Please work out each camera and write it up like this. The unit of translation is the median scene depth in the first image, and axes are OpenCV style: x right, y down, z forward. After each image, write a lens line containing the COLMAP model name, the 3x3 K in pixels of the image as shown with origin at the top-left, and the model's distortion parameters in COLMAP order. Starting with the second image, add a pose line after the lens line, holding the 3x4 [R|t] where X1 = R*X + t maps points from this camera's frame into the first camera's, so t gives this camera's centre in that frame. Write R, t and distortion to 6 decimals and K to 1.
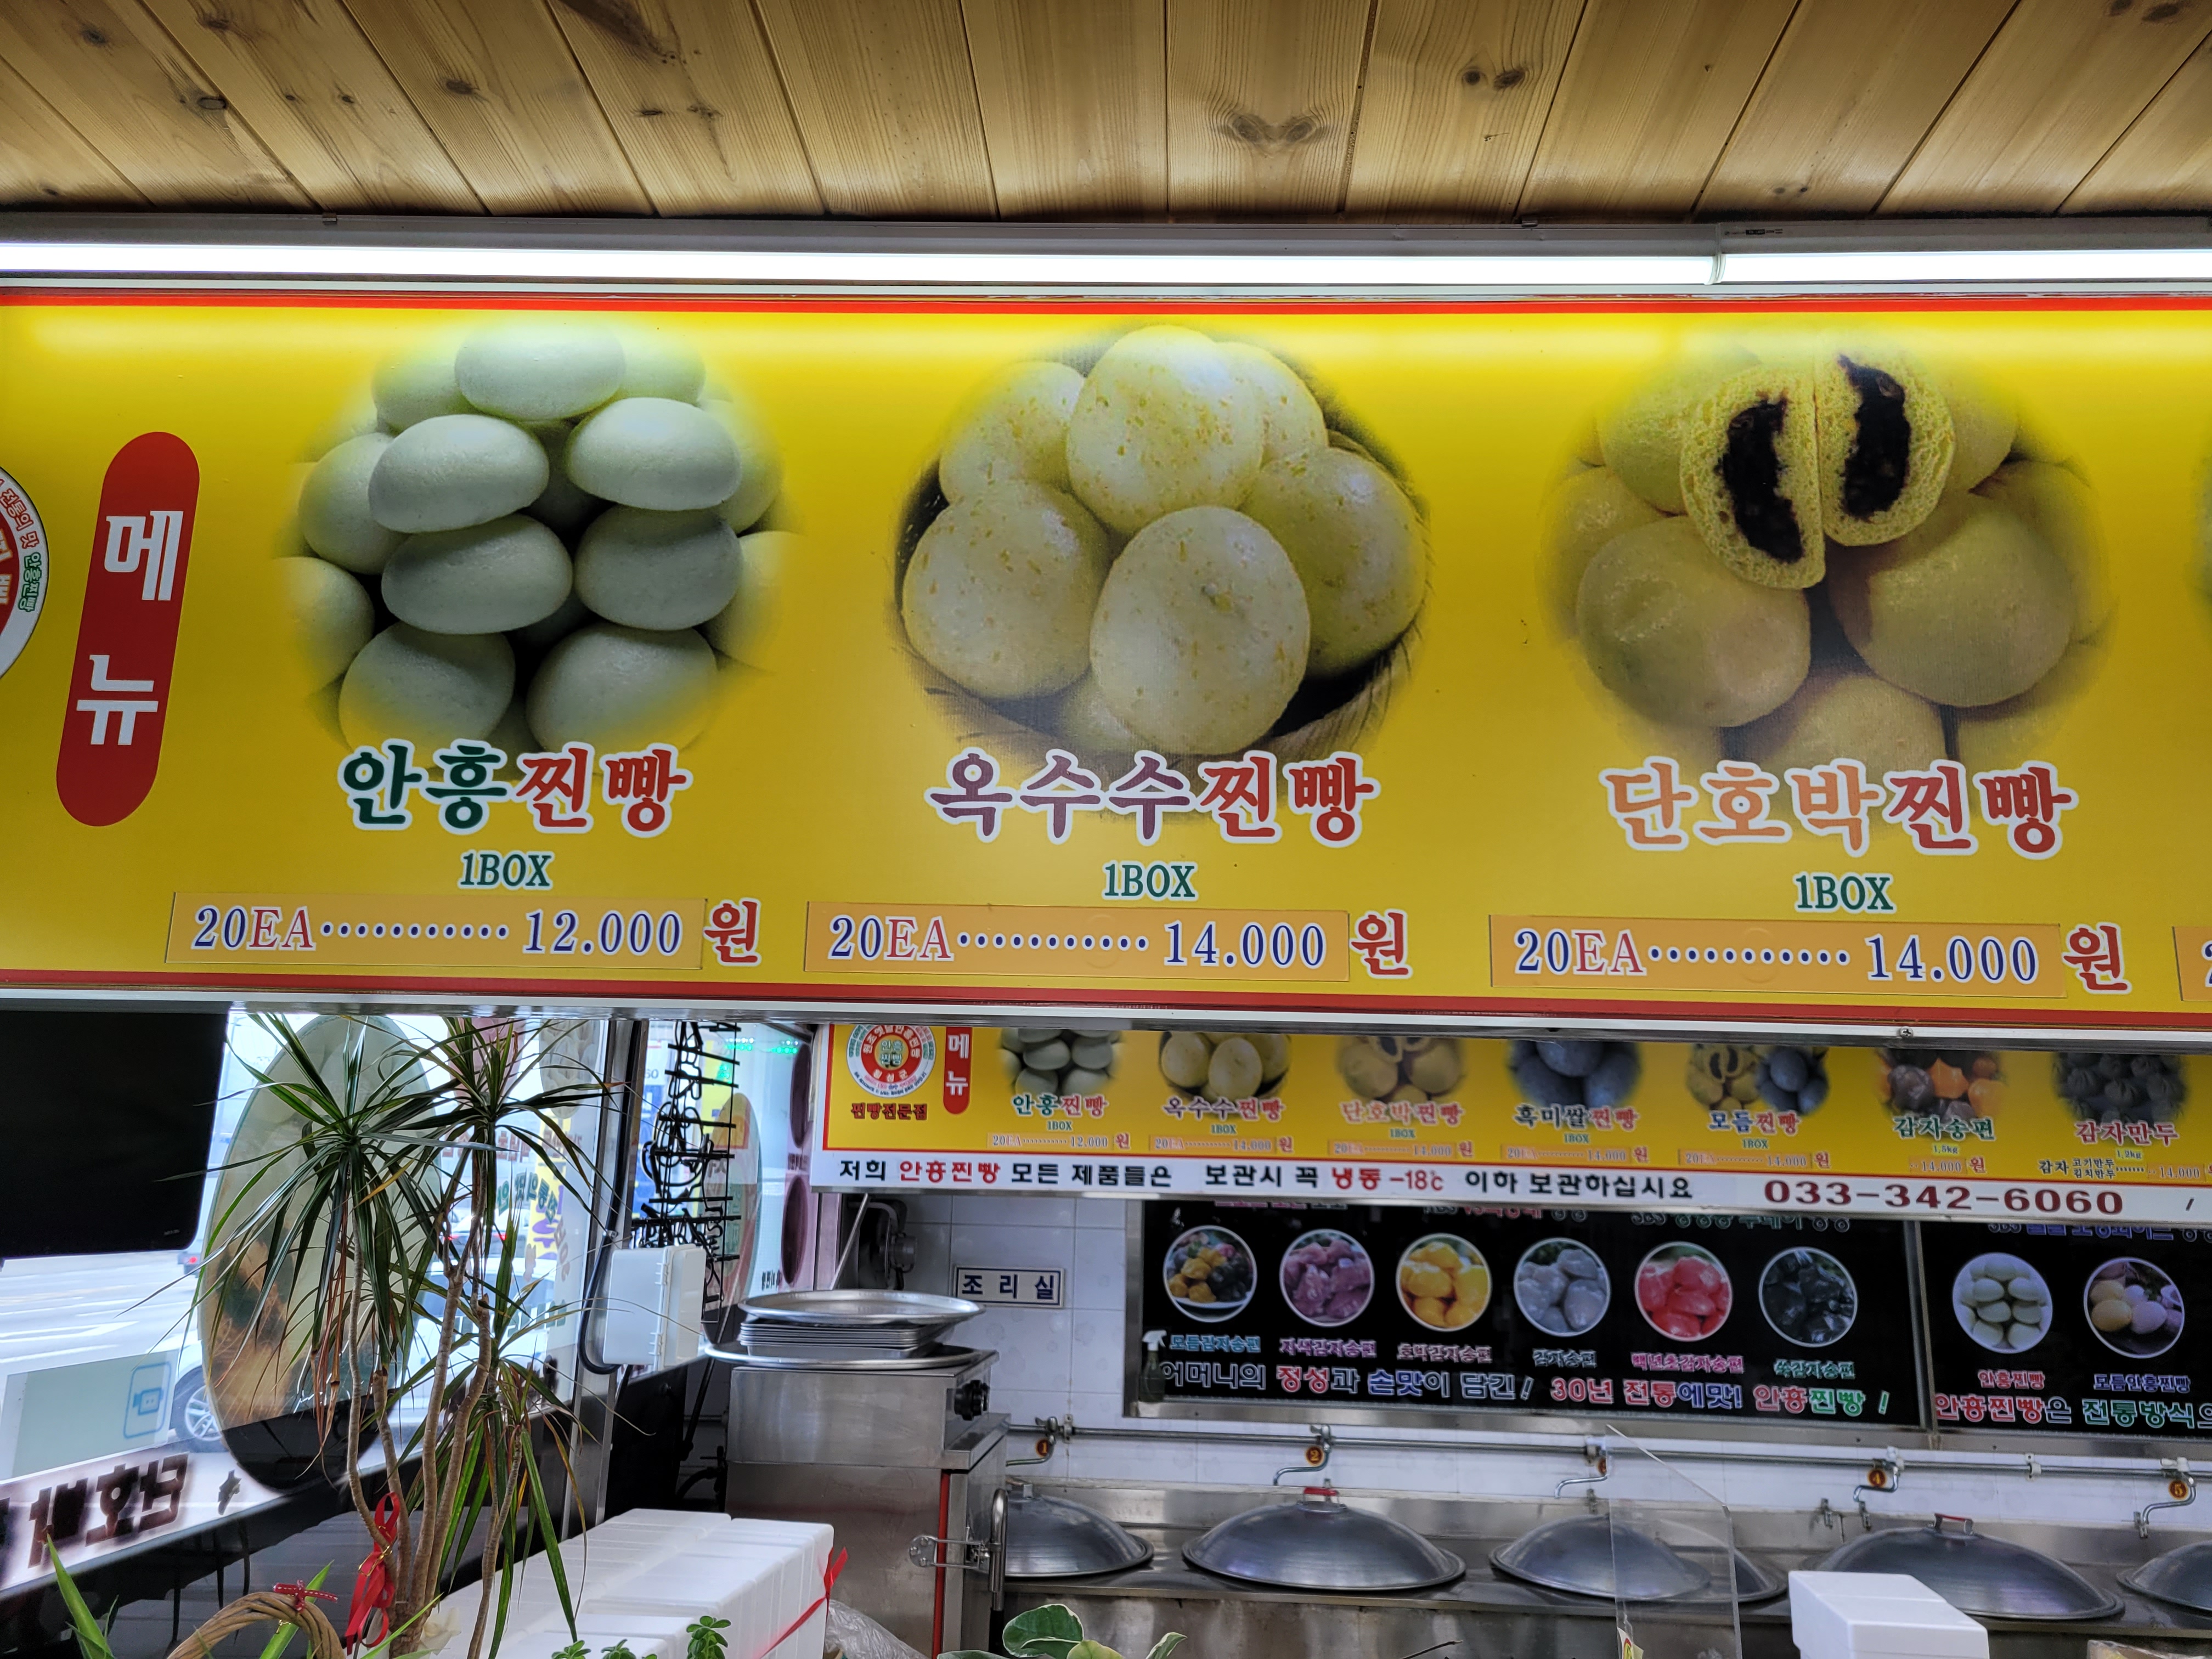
lens RADIAL K [[1669.9, 0, 1108.0], [0, 1669.9, 827.4], [0, 0, 1]] dist [0.041561, -0.021714]
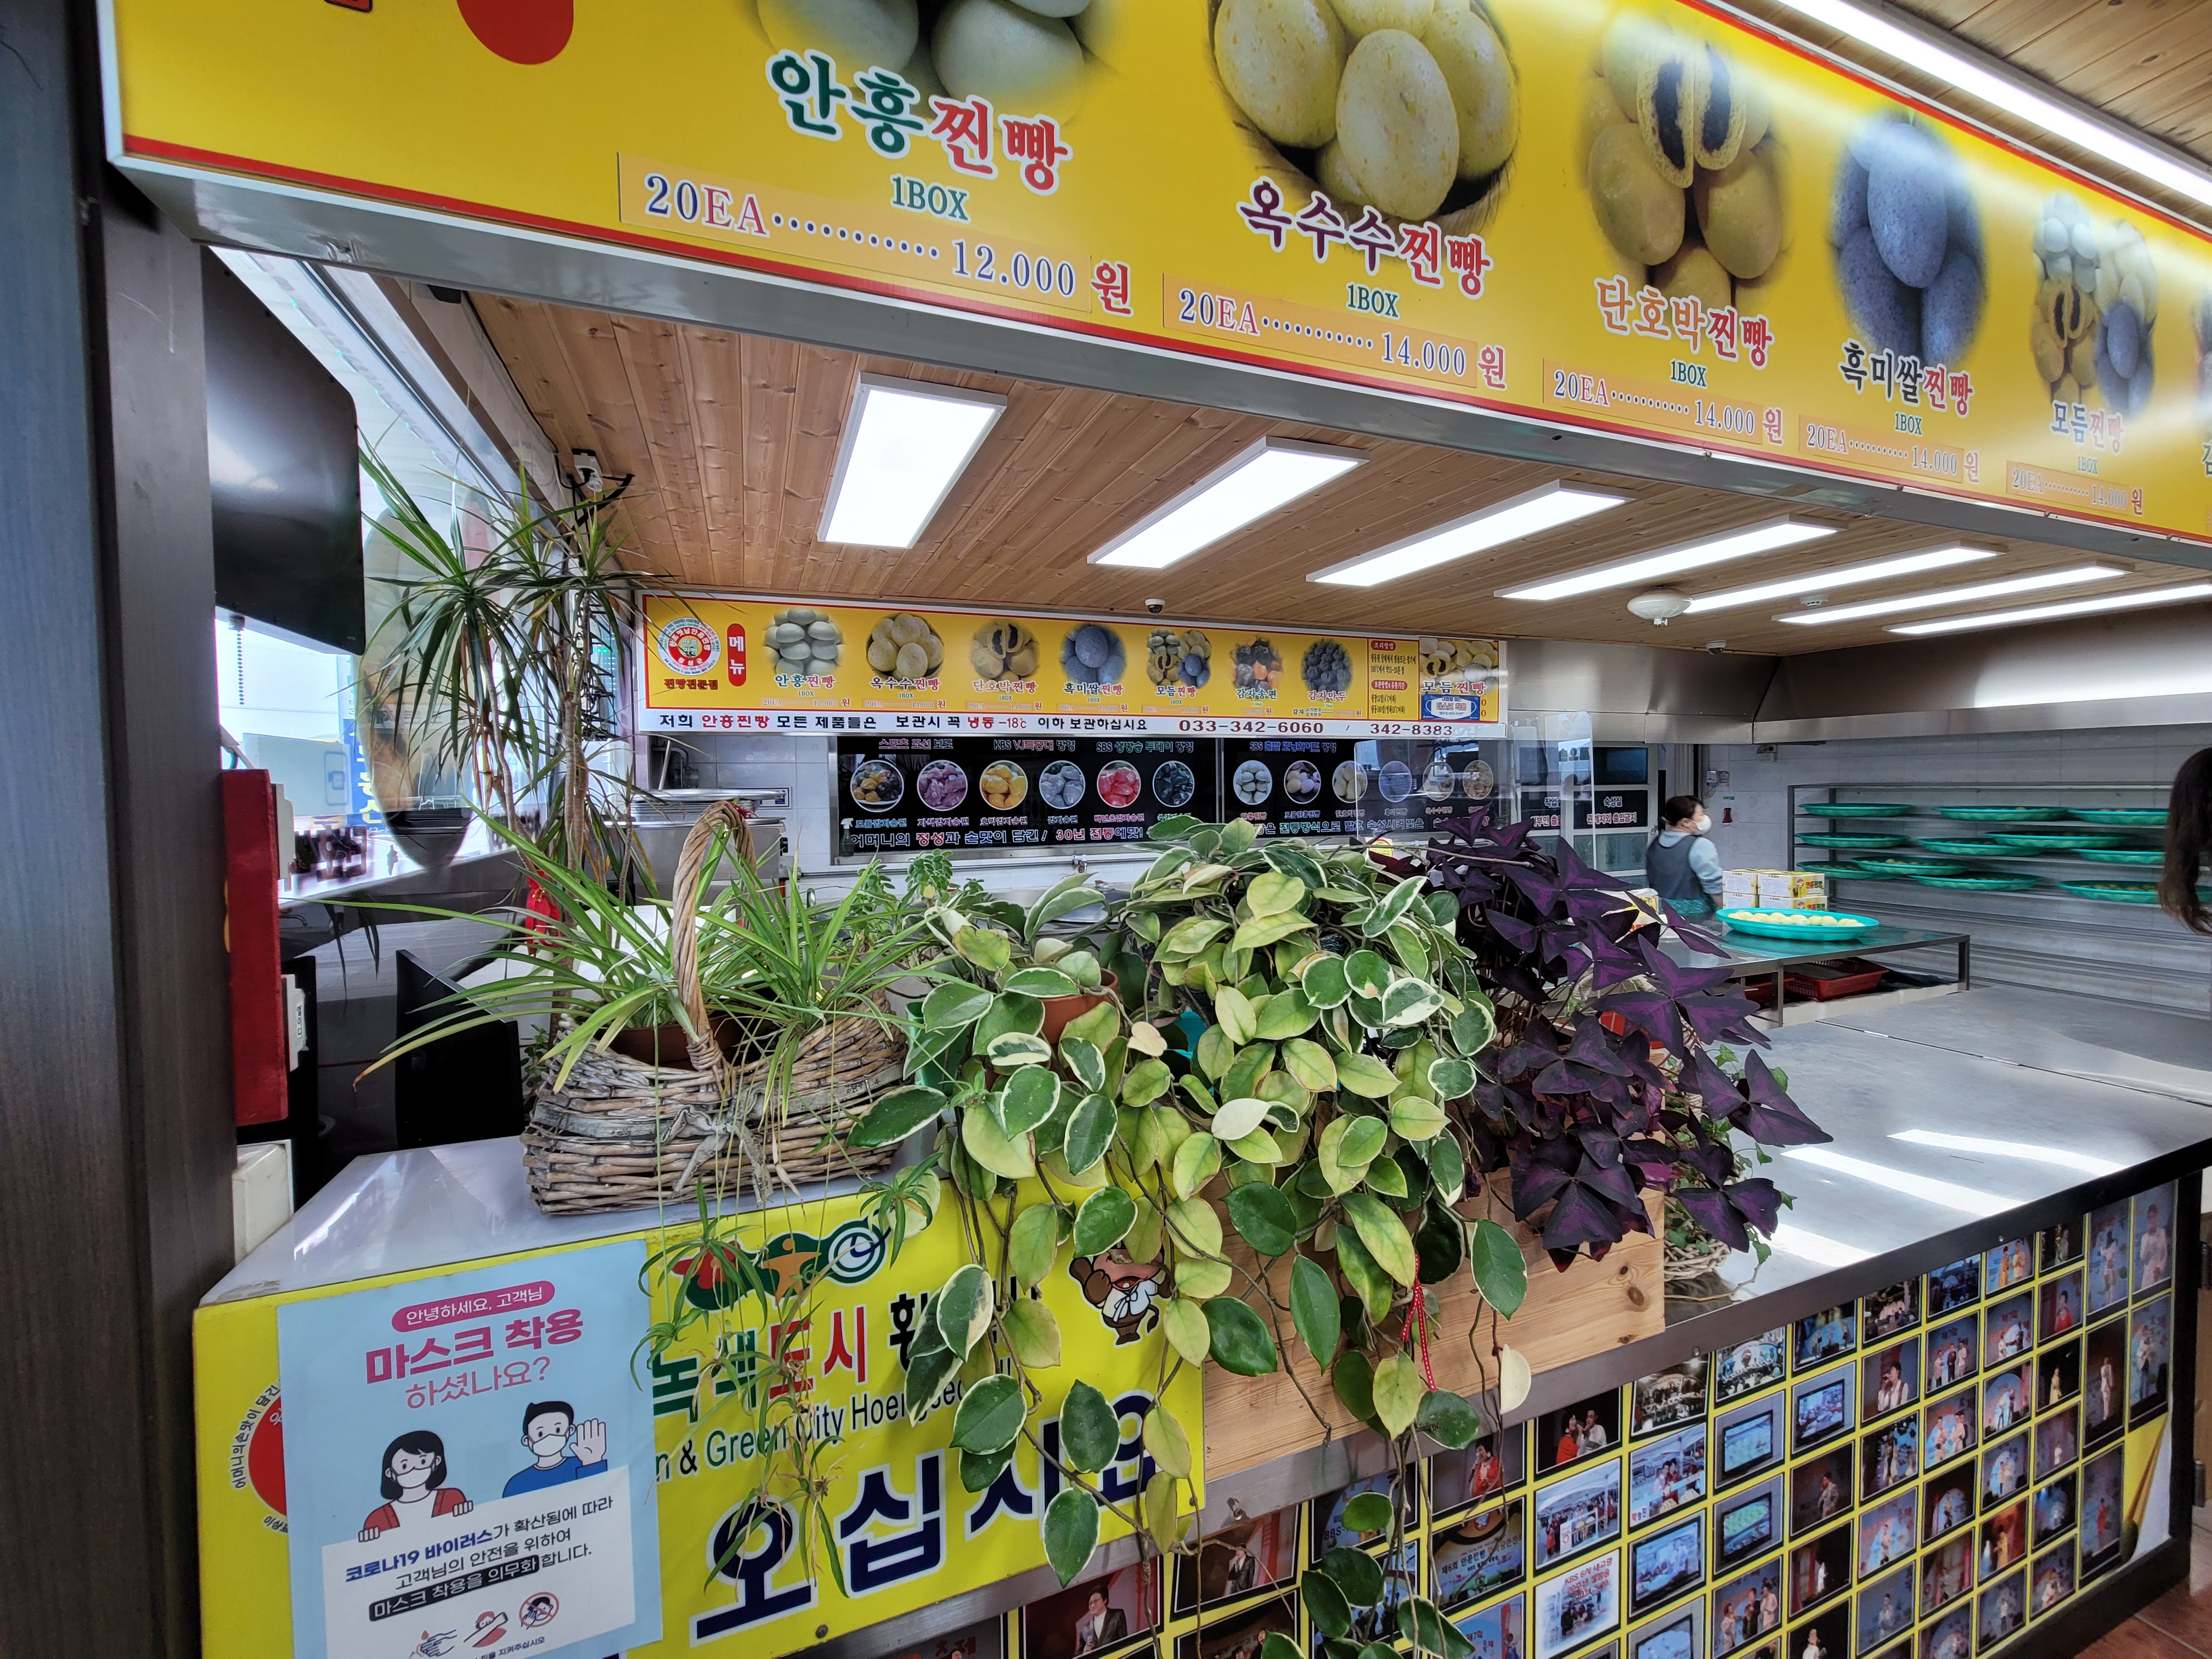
lens RADIAL K [[896.1, 0, 1112.9], [0, 896.1, 813.5], [0, 0, 1]] dist [-0.007273, 0.004922]
pose [[0.911597, -0.050859, 0.407926, -0.510794], [-0.052340, 0.969881, 0.237888, 0.284646], [-0.407739, -0.238209, 0.881479, 0.279493]]
